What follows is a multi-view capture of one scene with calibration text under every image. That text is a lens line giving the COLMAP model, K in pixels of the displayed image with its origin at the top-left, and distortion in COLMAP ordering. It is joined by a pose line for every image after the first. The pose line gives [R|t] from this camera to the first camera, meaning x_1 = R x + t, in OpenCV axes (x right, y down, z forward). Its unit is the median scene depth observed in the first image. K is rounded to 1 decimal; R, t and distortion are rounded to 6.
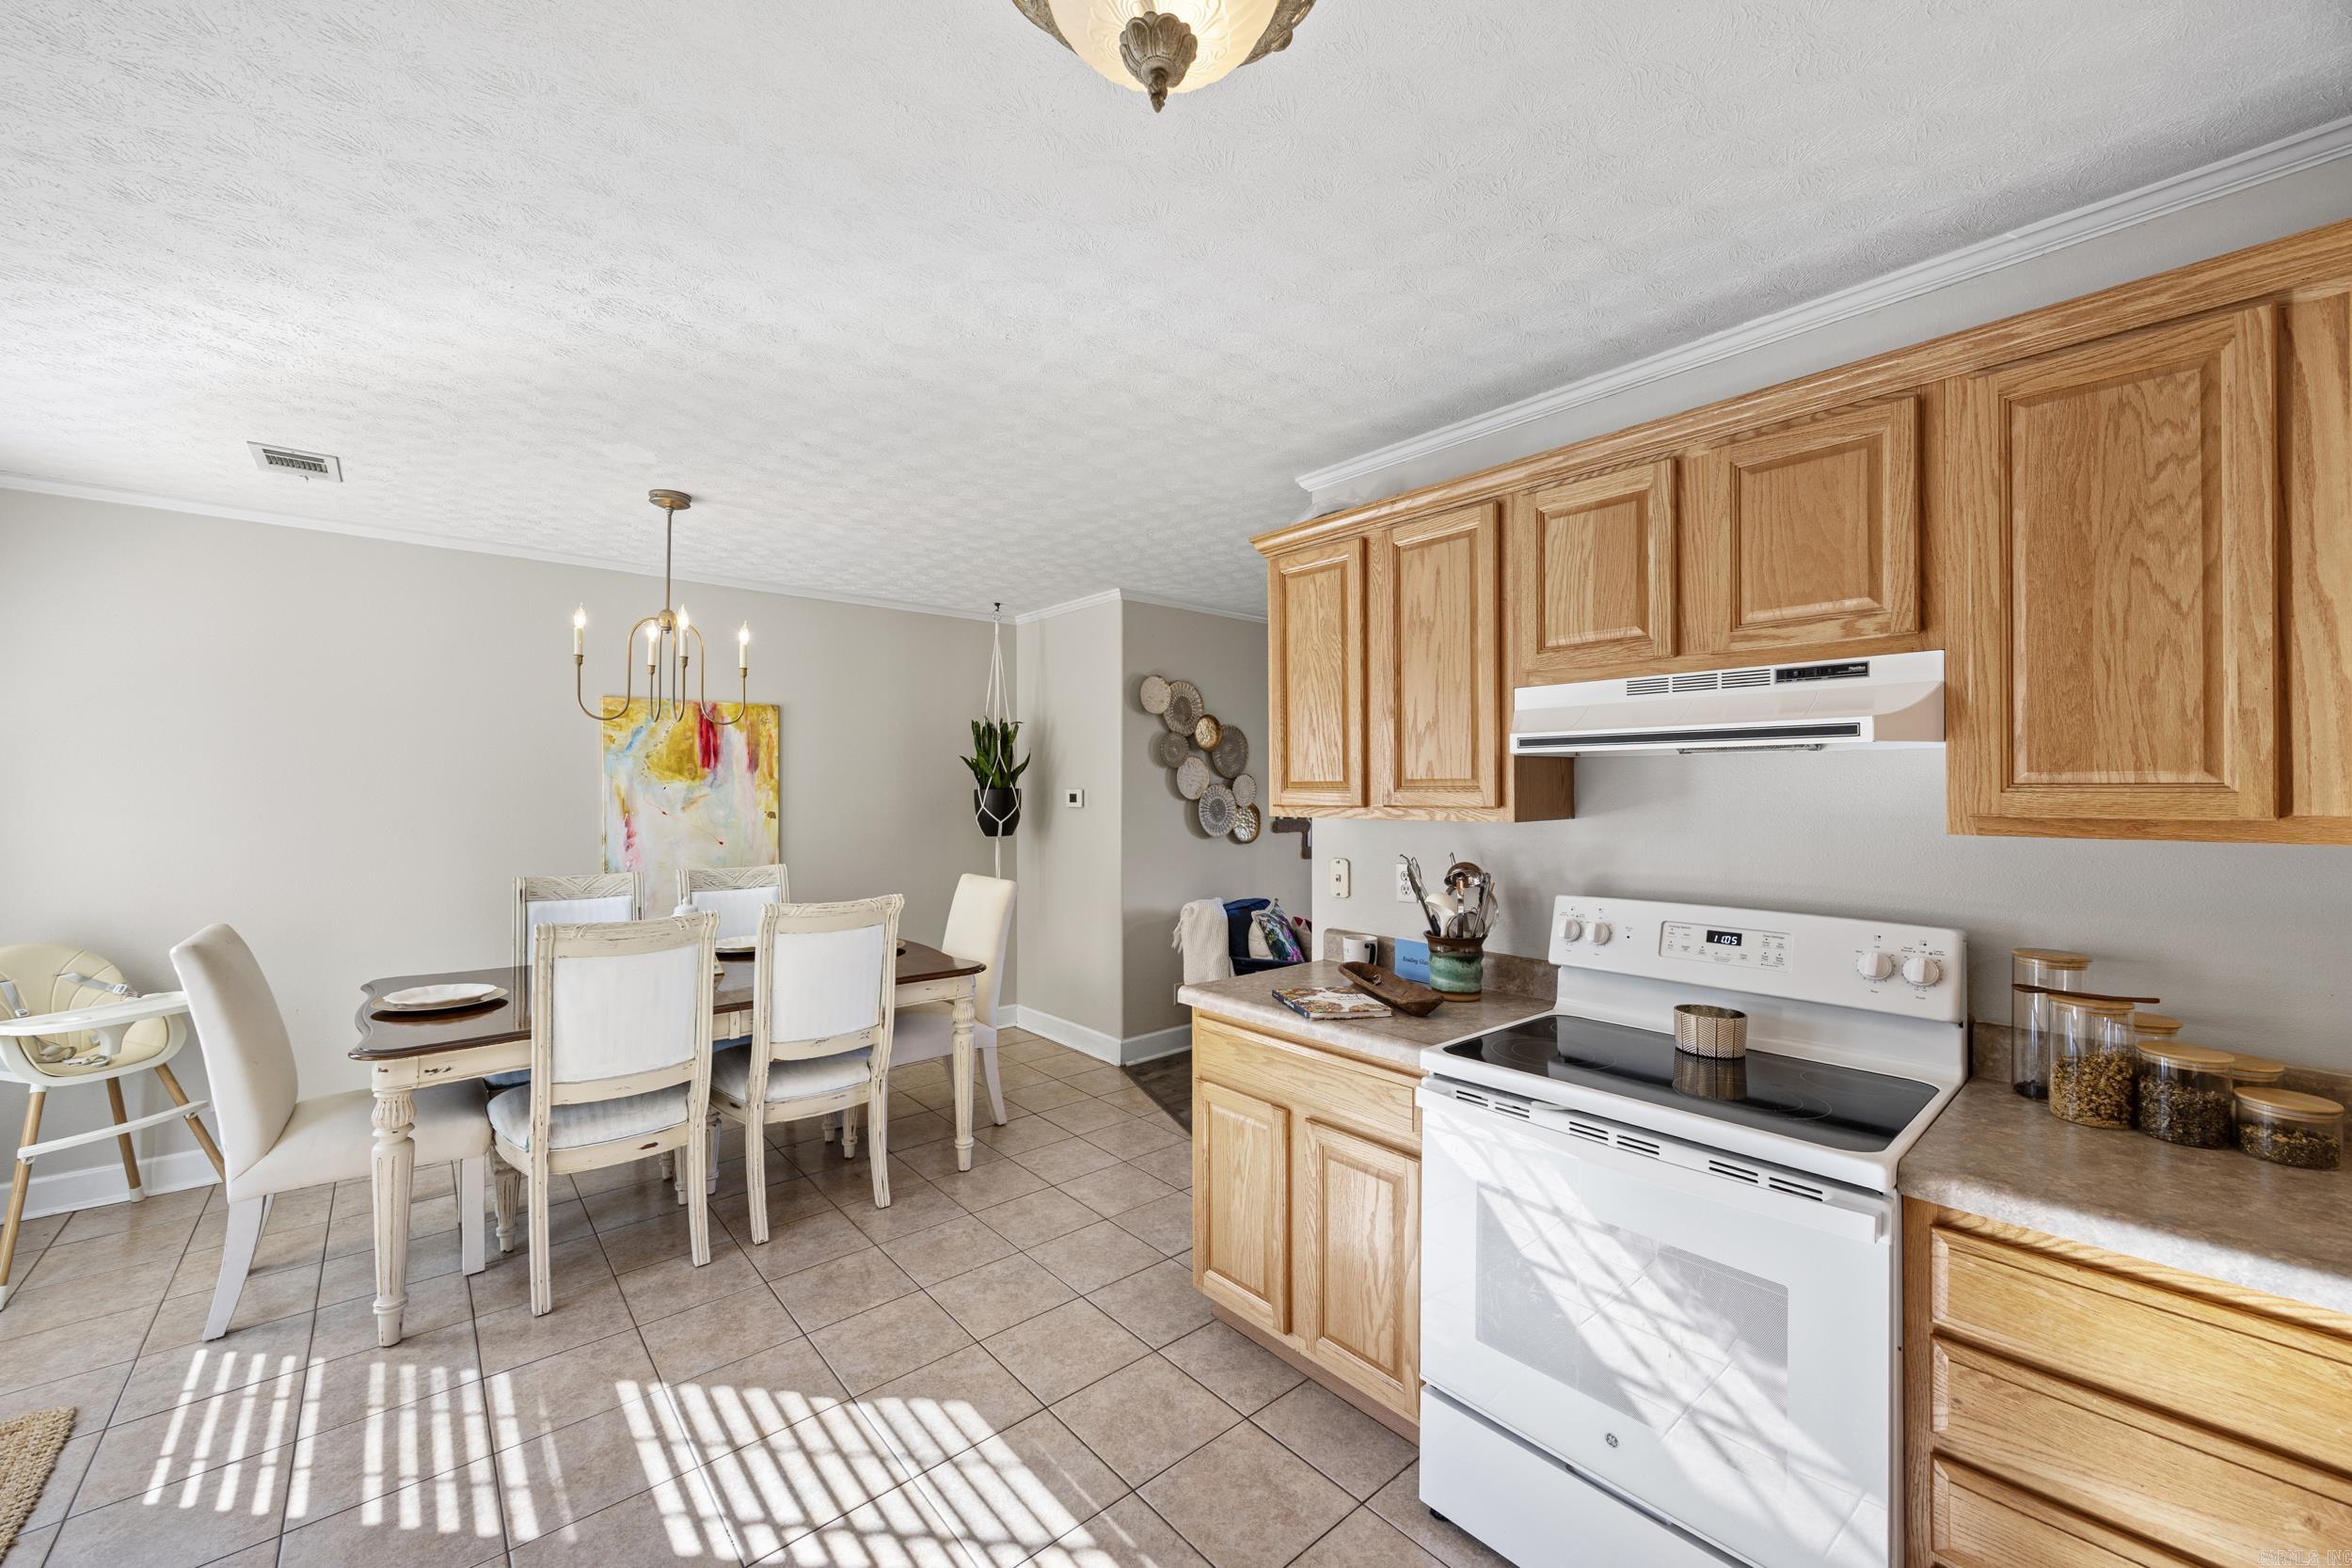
lens RADIAL K [[906.9, 0, 1163.5], [0, 906.9, 779.7], [0, 0, 1]] dist [0.003814, -0.000414]
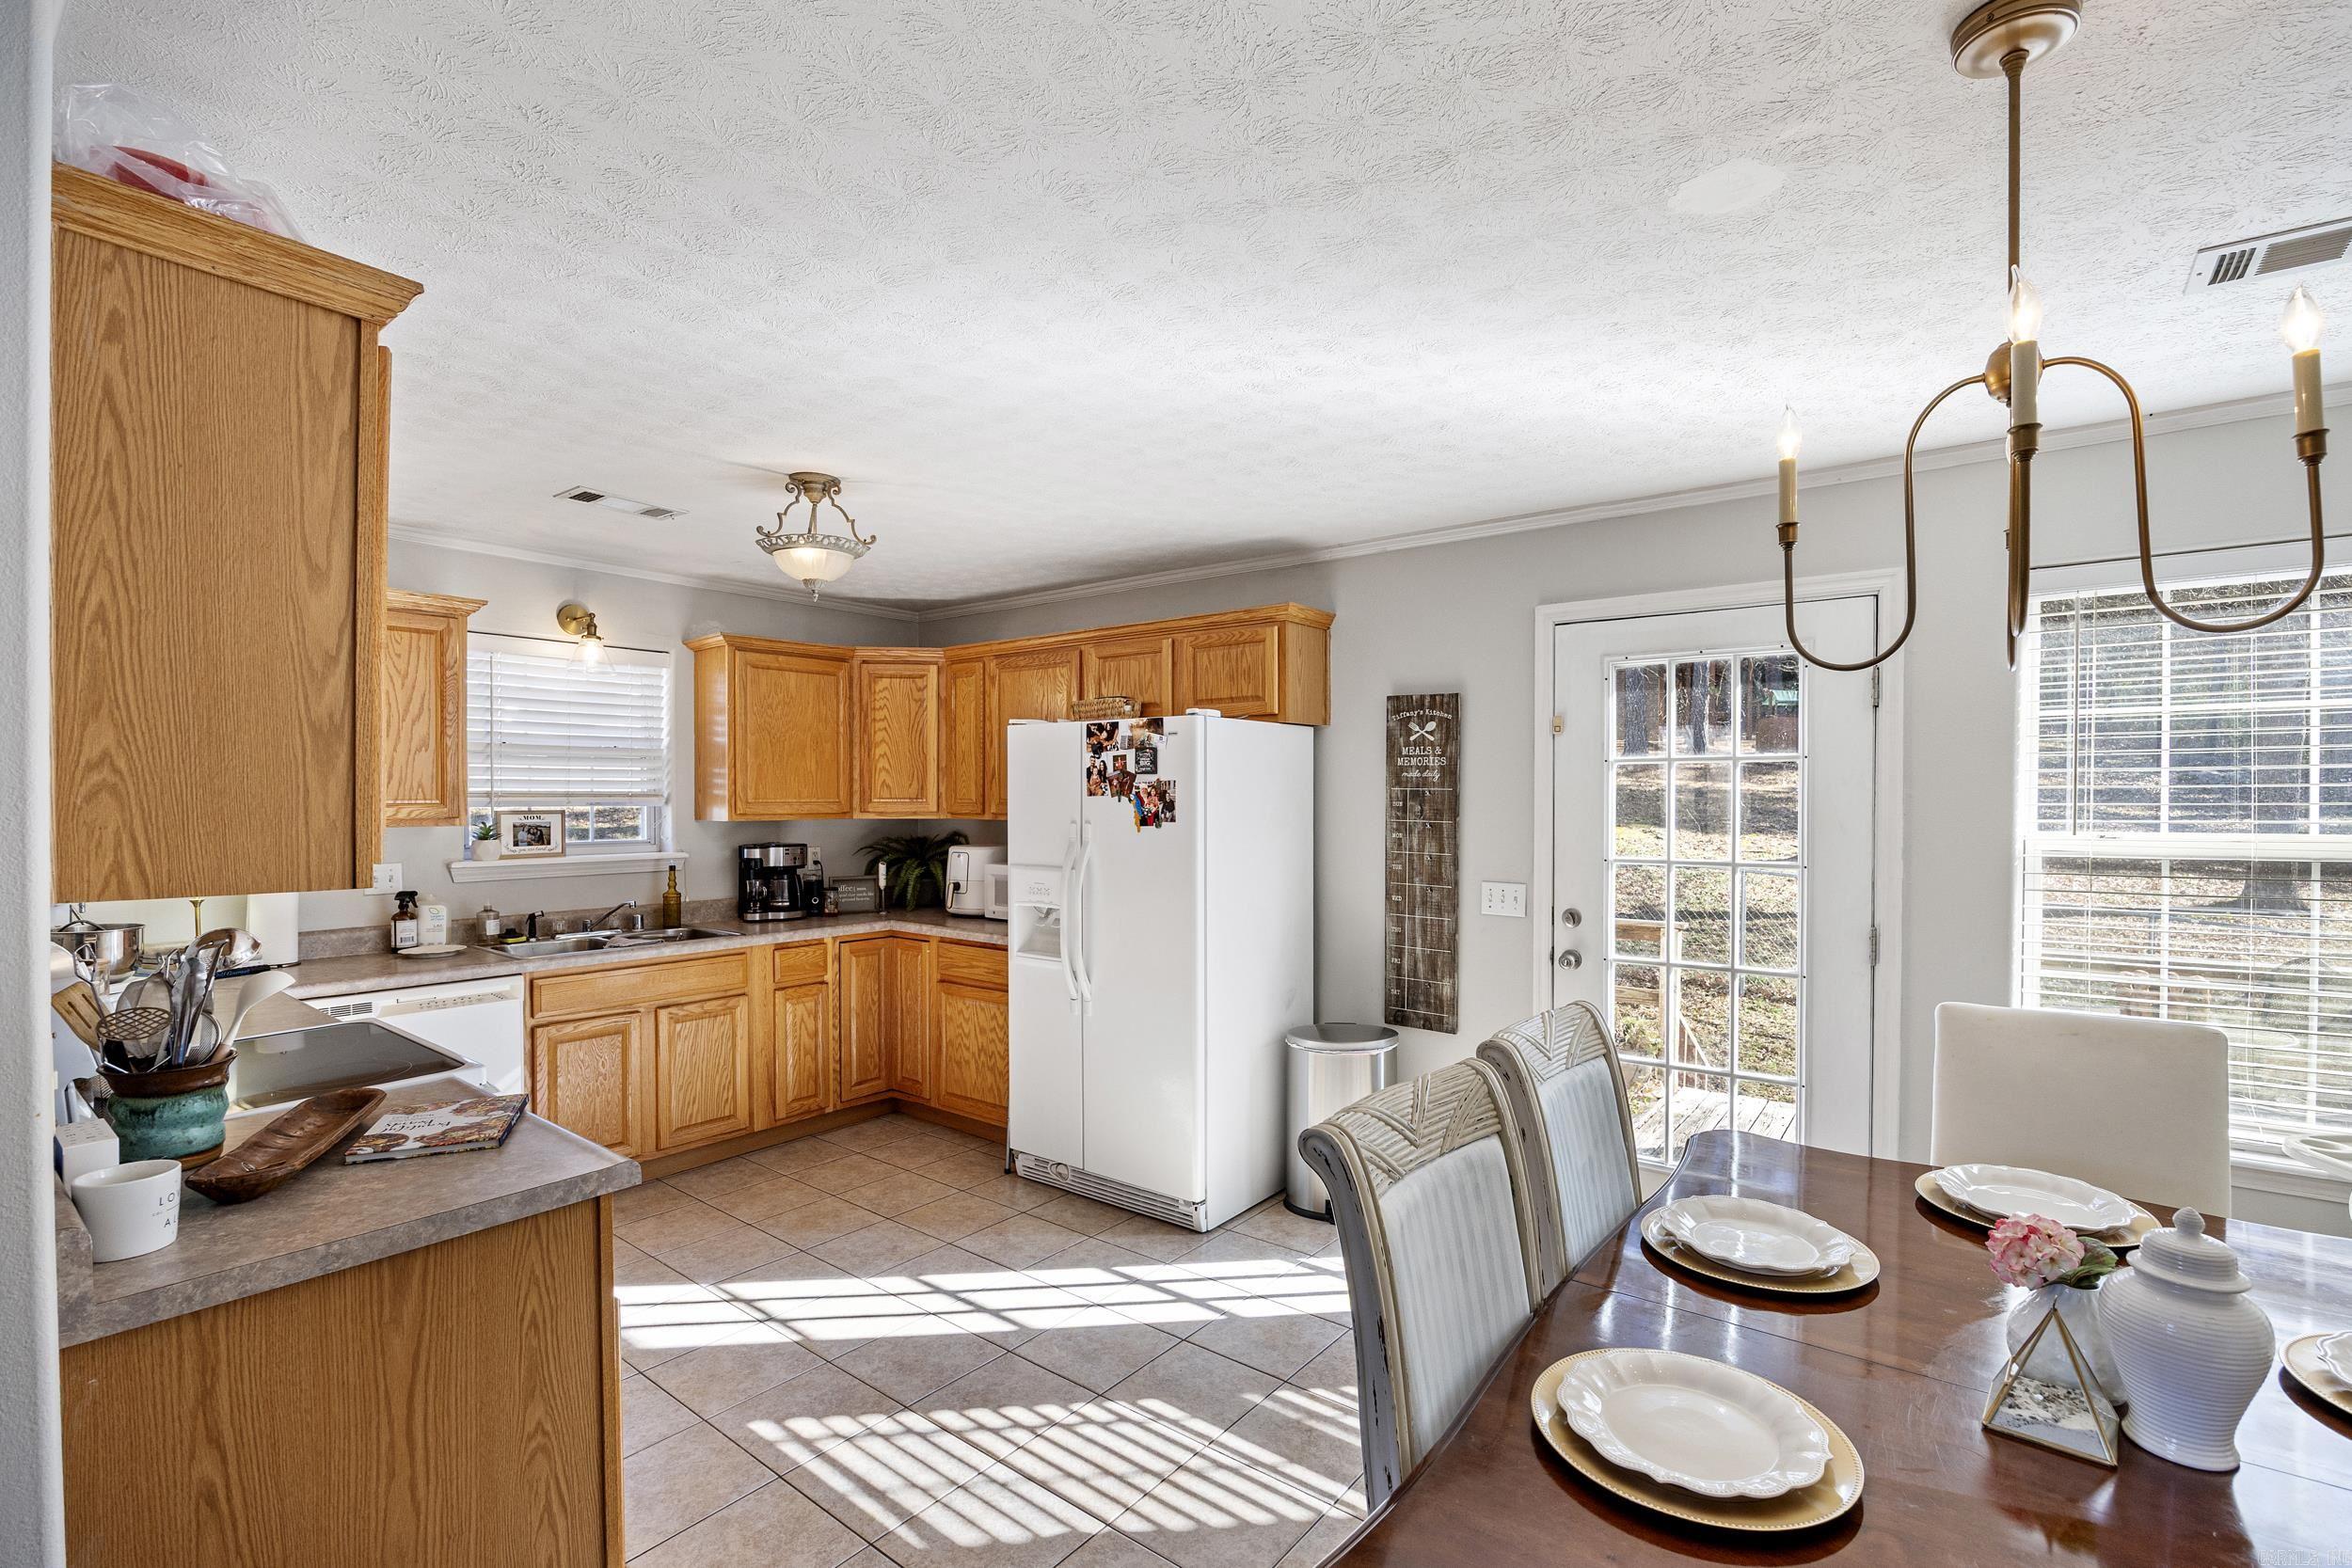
lens RADIAL K [[1047.7, 0, 1163.6], [0, 1047.7, 807.2], [0, 0, 1]] dist [-0.008539, 0.000681]
pose [[-0.985453, -0.004348, -0.169893, -0.222993], [-0.004405, 0.999990, -0.000039, -0.000928], [0.169891, 0.000710, -0.985463, 1.921902]]
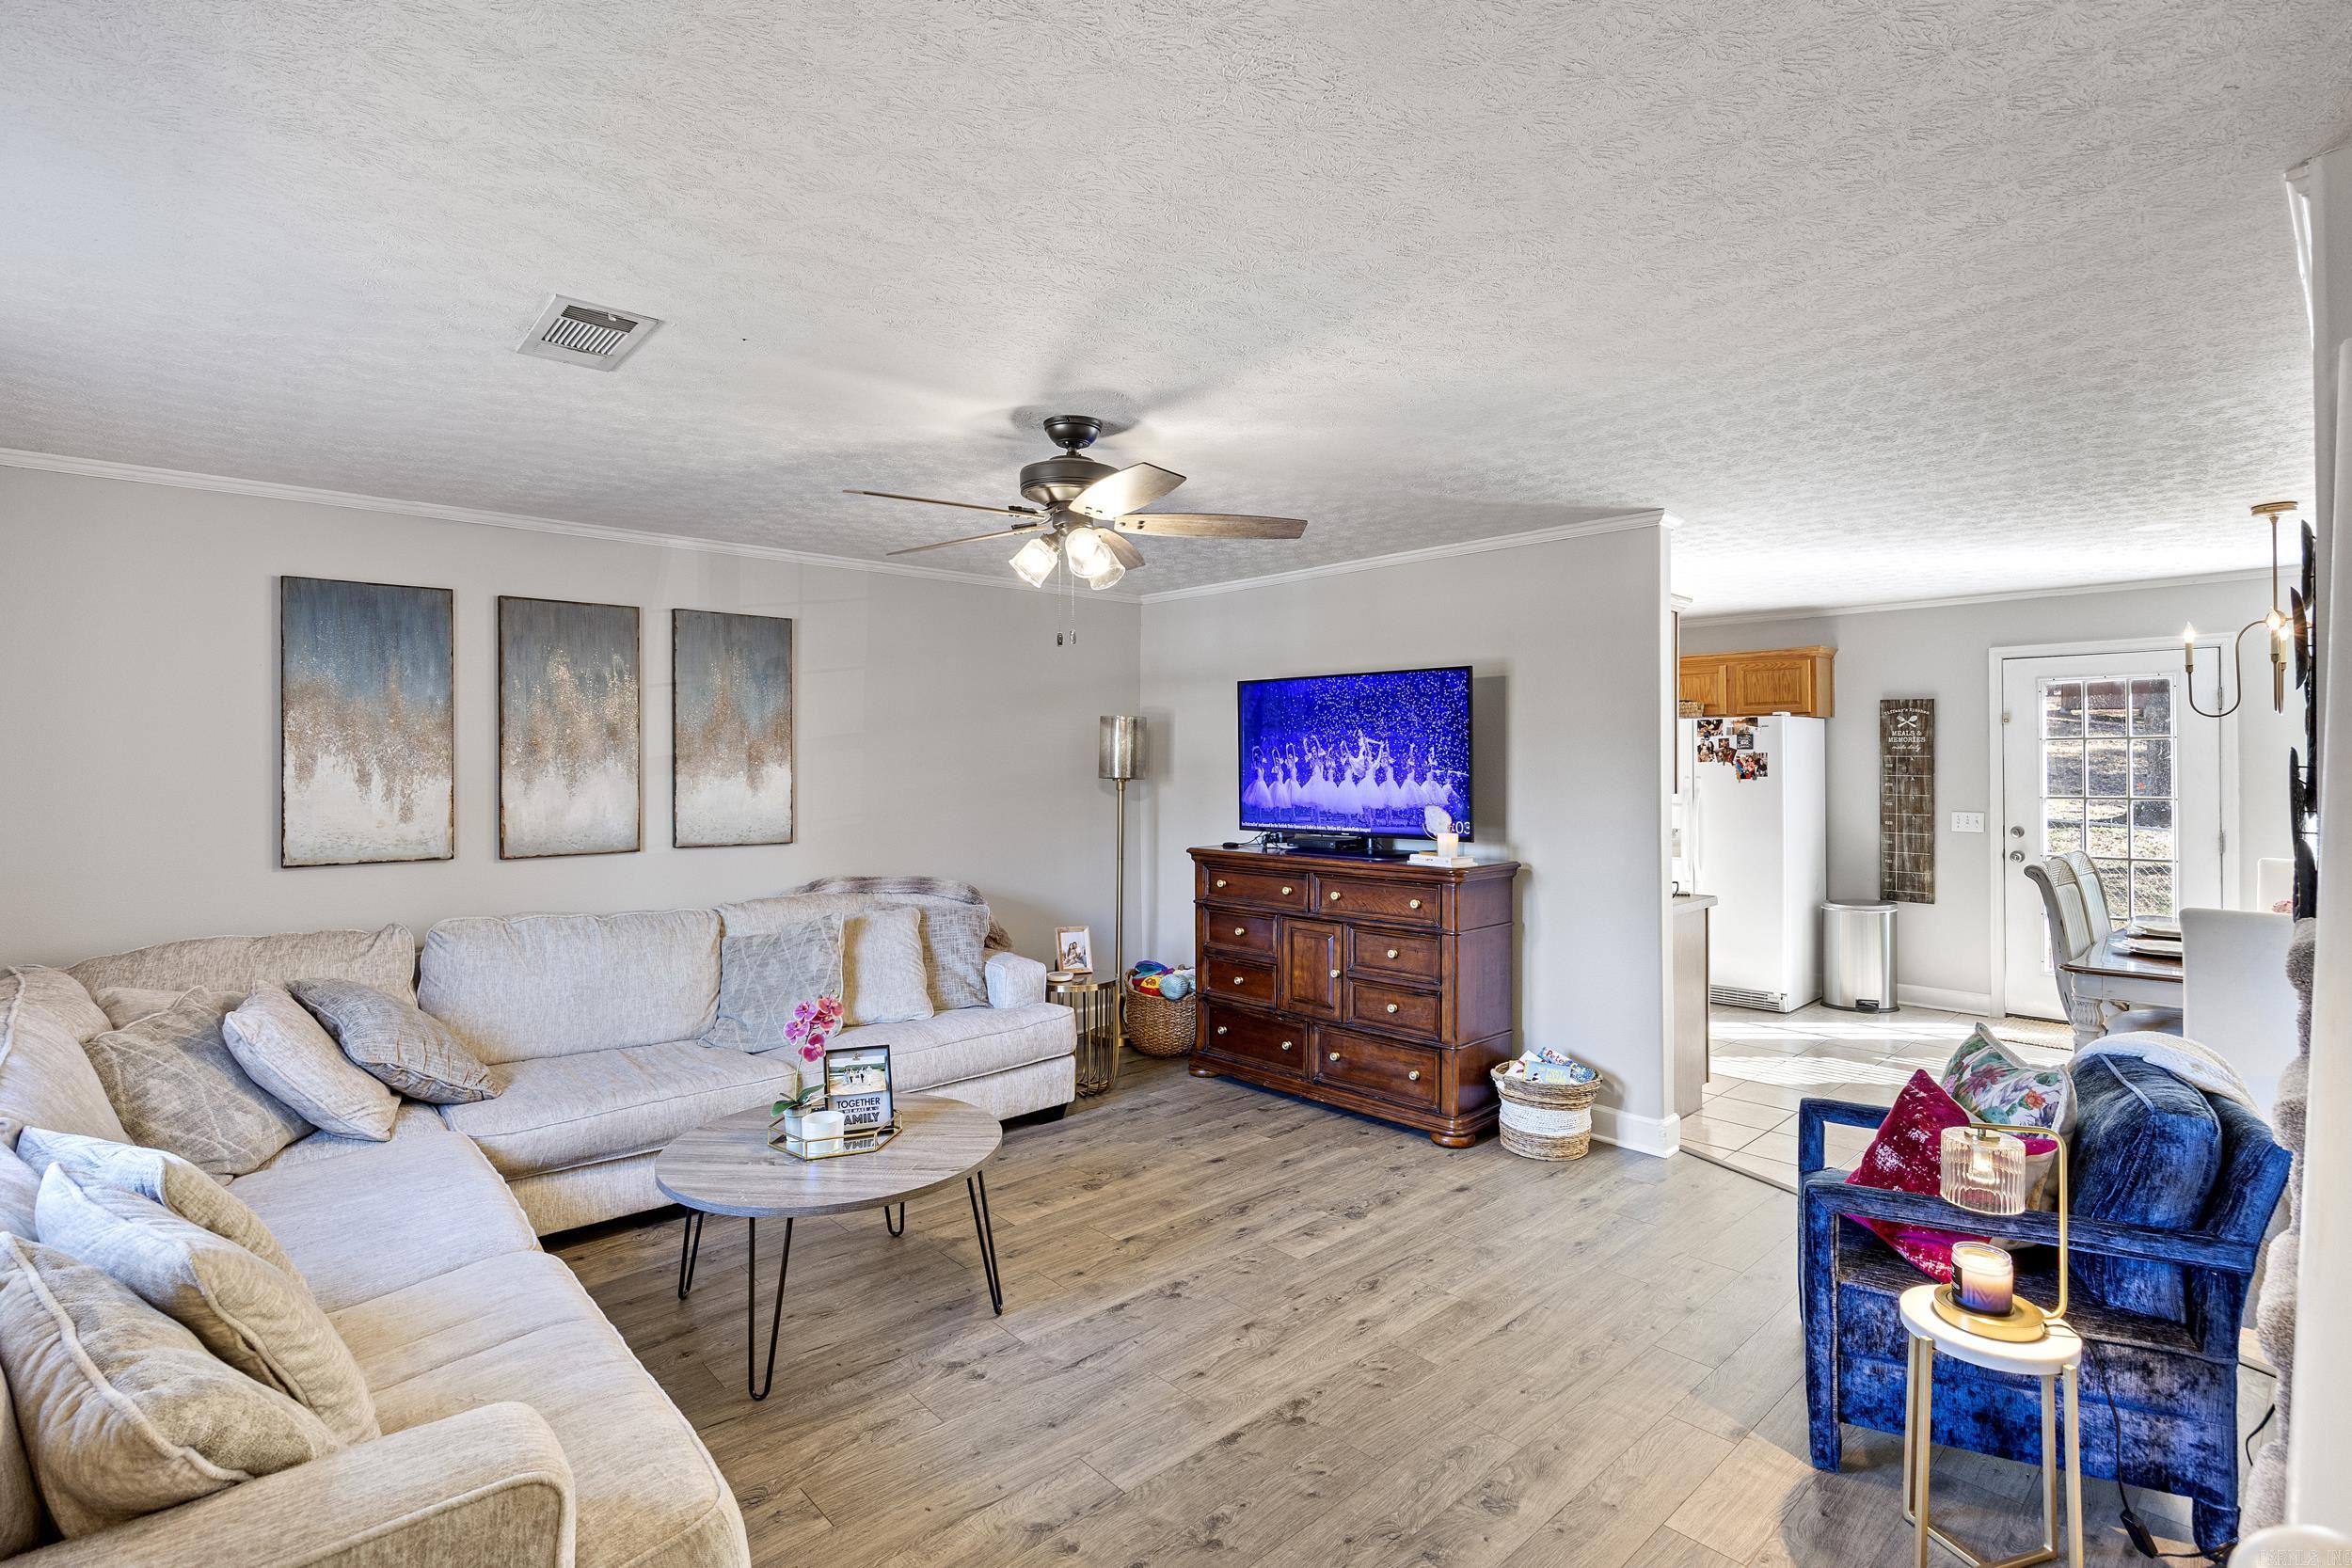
lens RADIAL K [[1098.2, 0, 1174.1], [0, 1098.2, 762.0], [0, 0, 1]] dist [-0.005709, 0.001985]
pose [[-0.999894, 0.001082, -0.014493, 1.101904], [0.001210, 0.999960, -0.008809, 0.006317], [0.014483, -0.008826, -0.999856, 3.248386]]
